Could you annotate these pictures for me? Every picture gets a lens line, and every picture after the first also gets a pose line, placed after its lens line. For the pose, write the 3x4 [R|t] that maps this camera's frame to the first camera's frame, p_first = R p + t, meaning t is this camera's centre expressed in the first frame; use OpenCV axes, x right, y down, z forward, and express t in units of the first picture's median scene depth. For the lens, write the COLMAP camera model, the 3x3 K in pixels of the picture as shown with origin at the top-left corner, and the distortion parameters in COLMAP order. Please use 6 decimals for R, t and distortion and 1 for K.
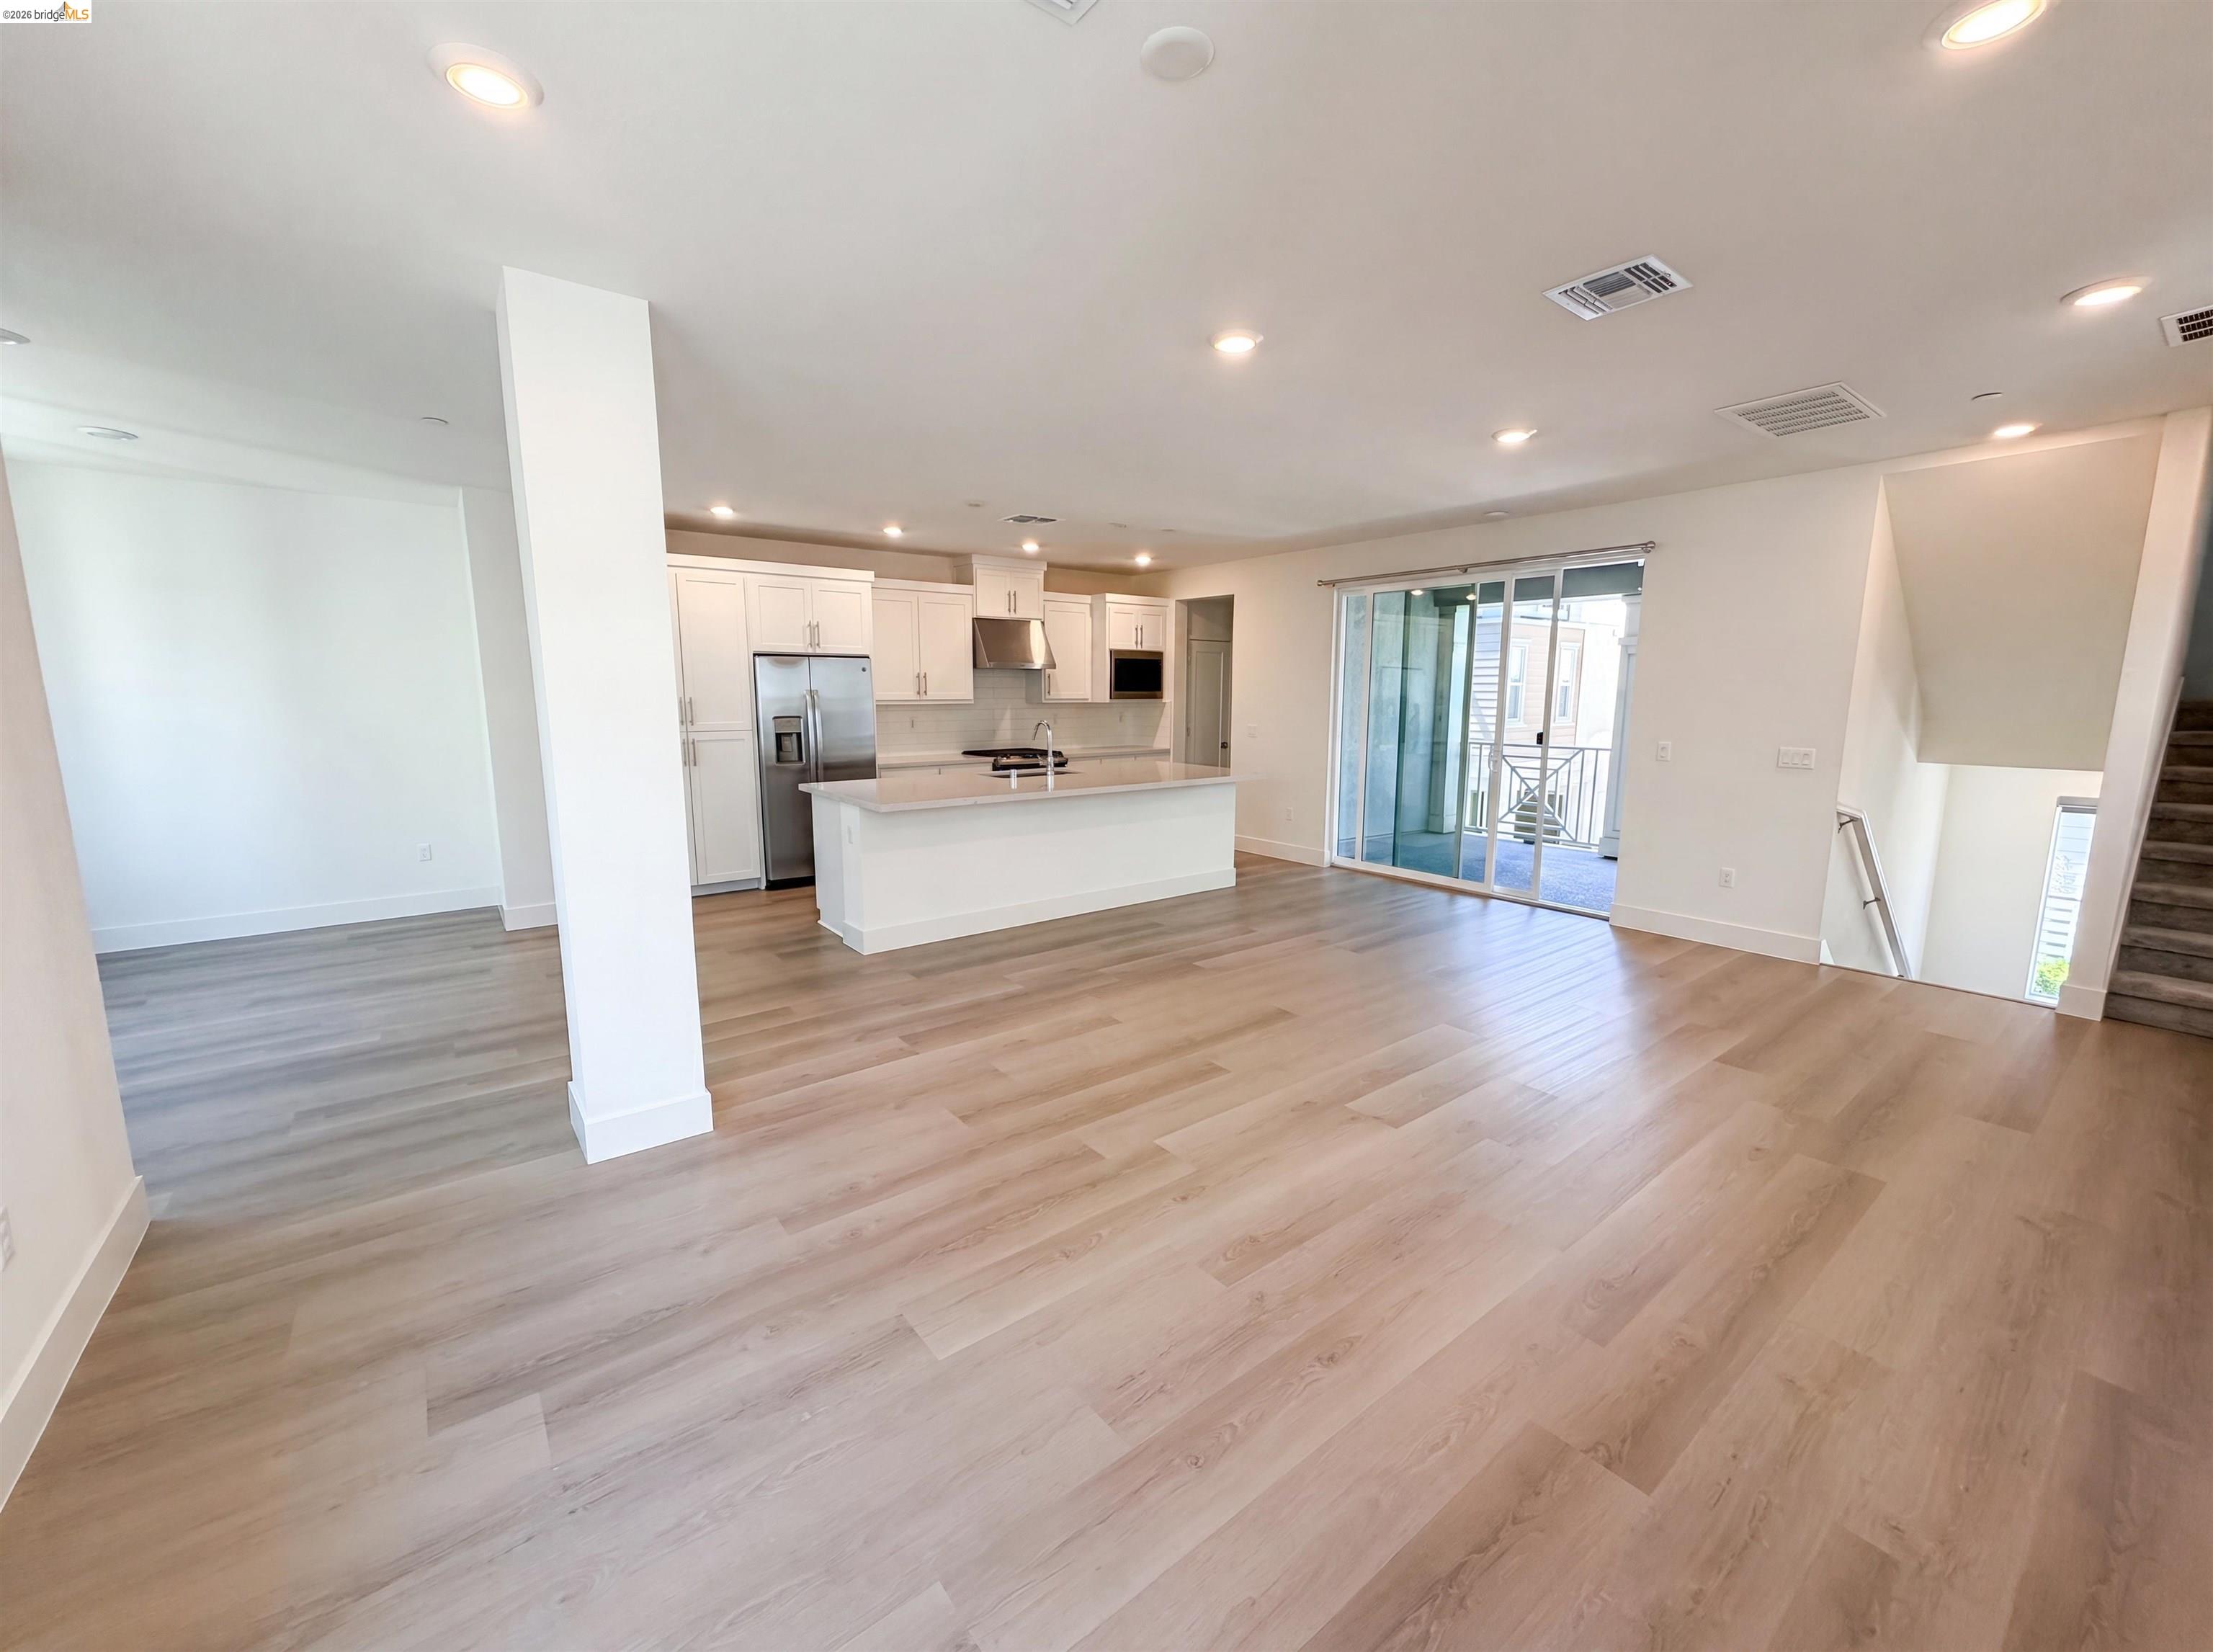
lens RADIAL K [[881.8, 0, 1099.2], [0, 881.8, 821.6], [0, 0, 1]] dist [-0.001871, 0.001655]
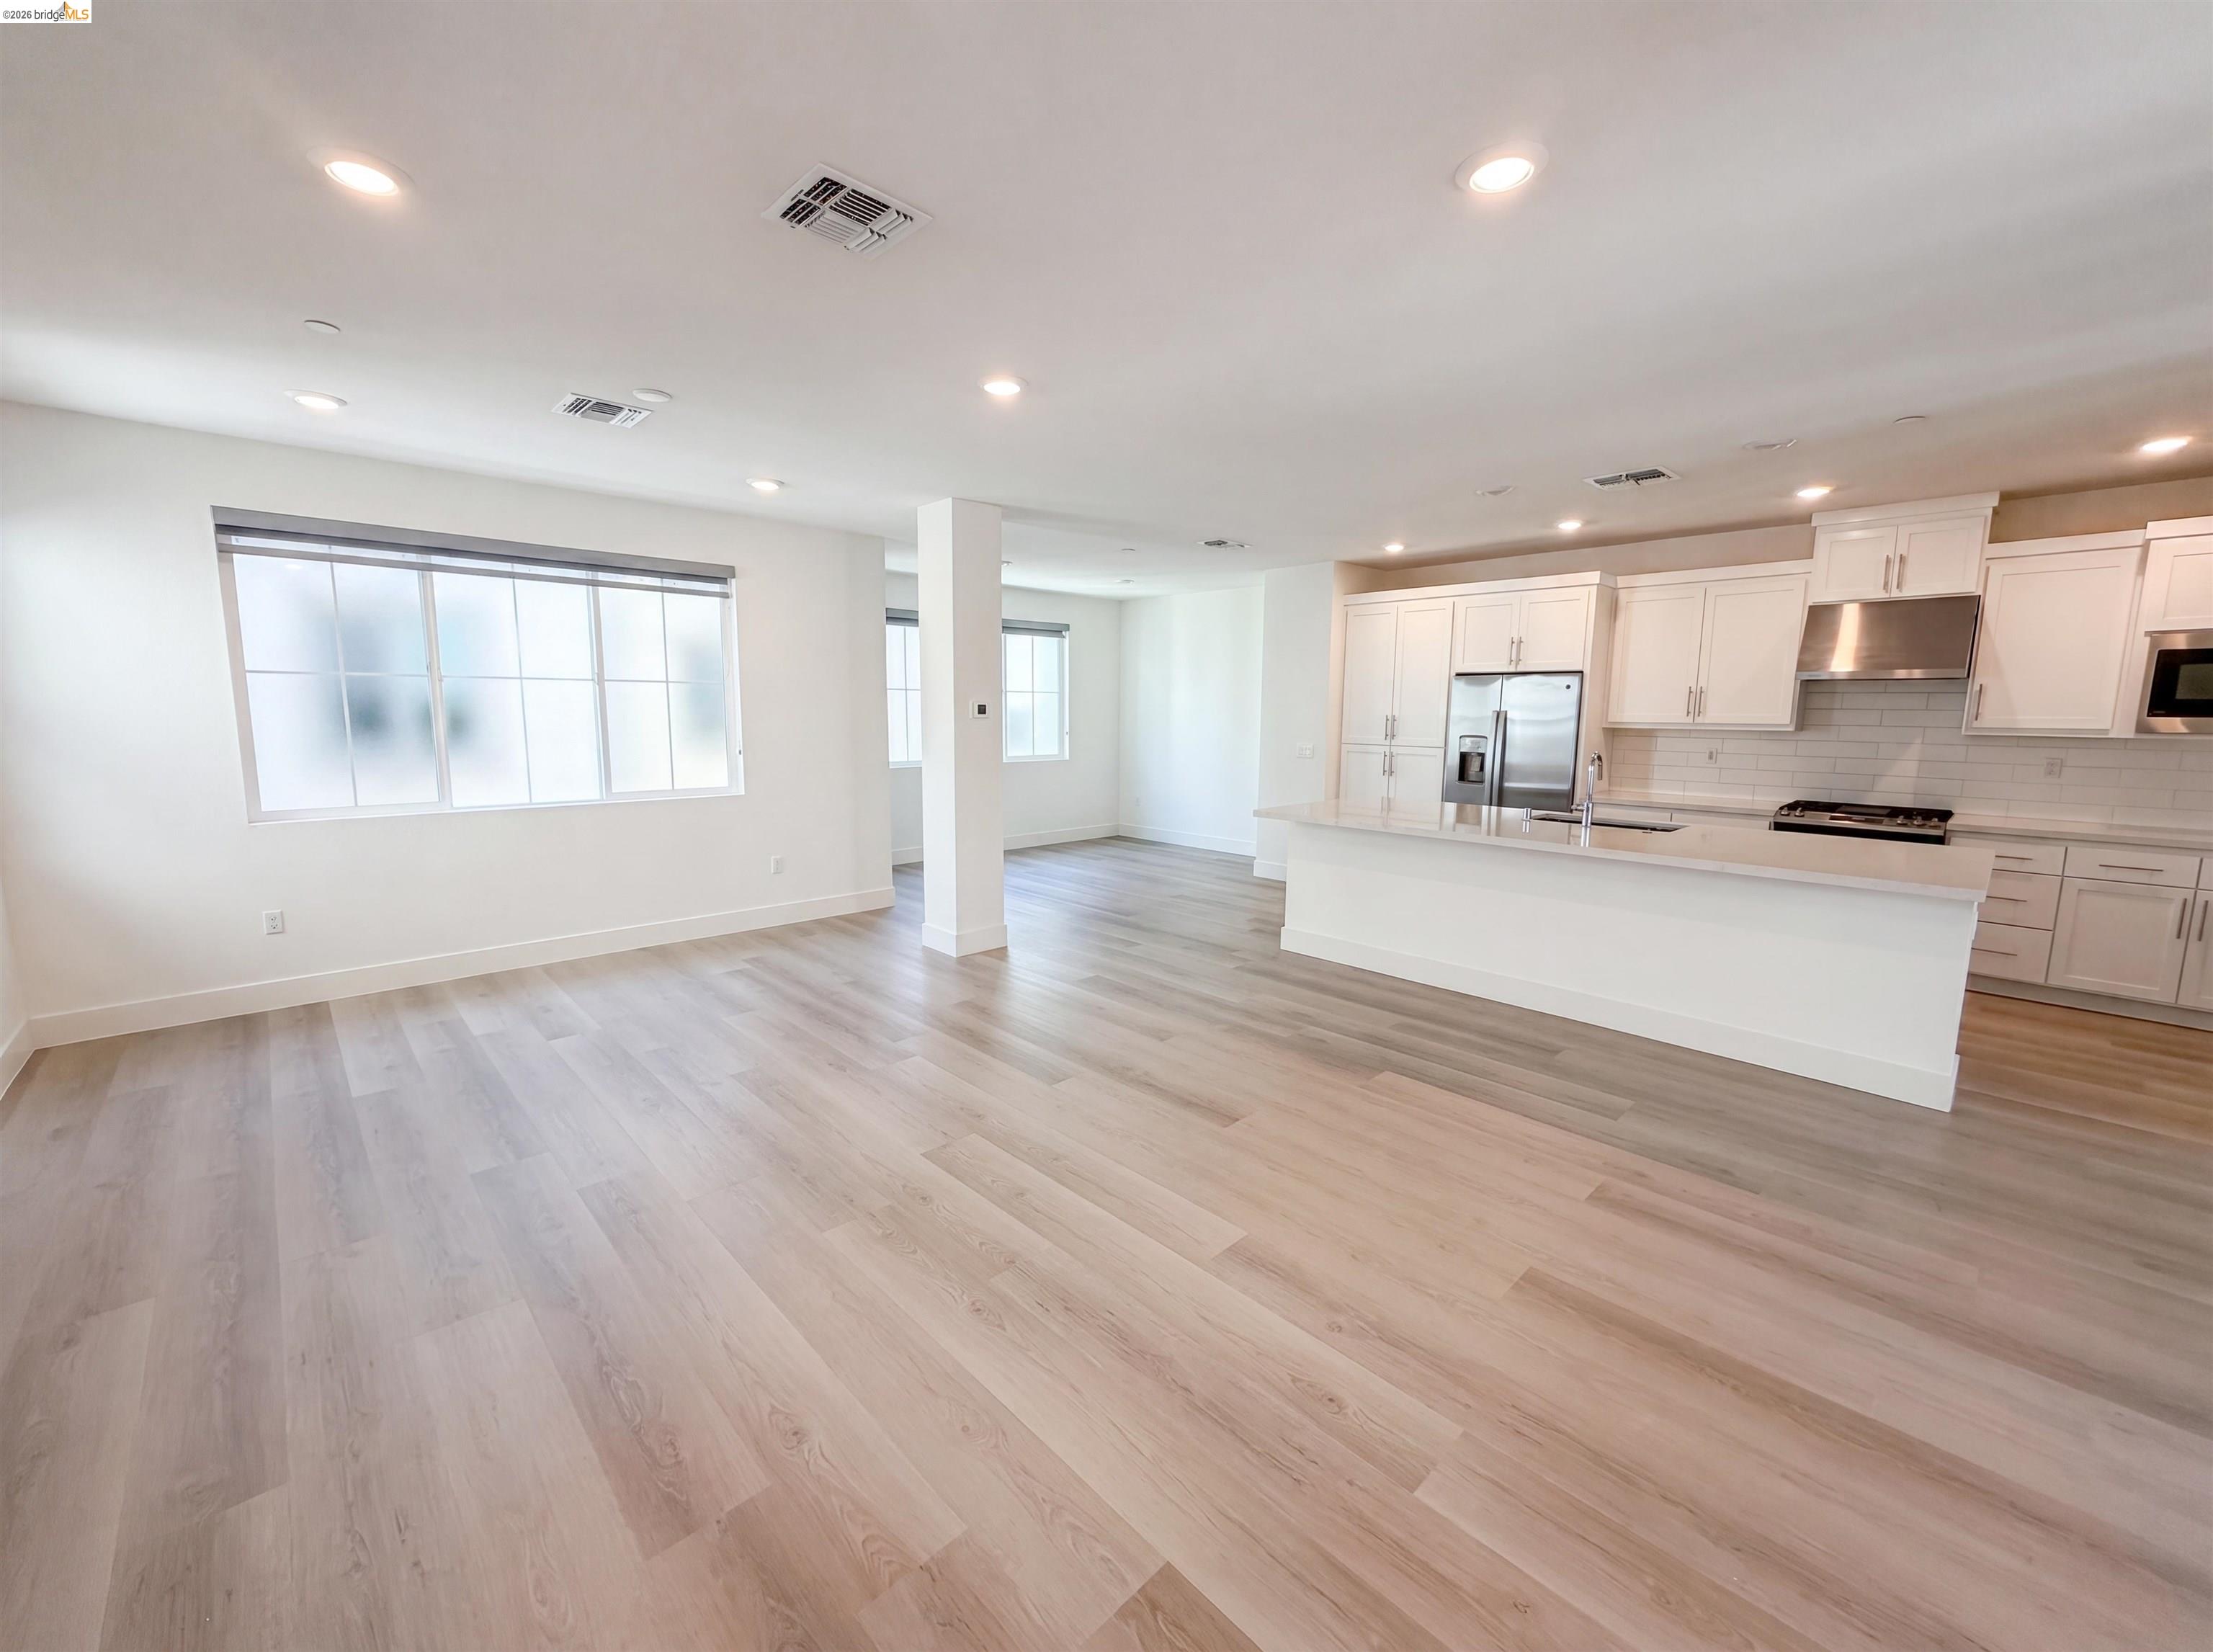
lens RADIAL K [[881.8, 0, 1098.2], [0, 881.8, 825.2], [0, 0, 1]] dist [-0.001871, 0.001655]
pose [[0.103977, 0.132442, -0.985722, 0.535810], [-0.155549, 0.981063, 0.115409, -0.062788], [0.982341, 0.141328, 0.122610, 0.433038]]
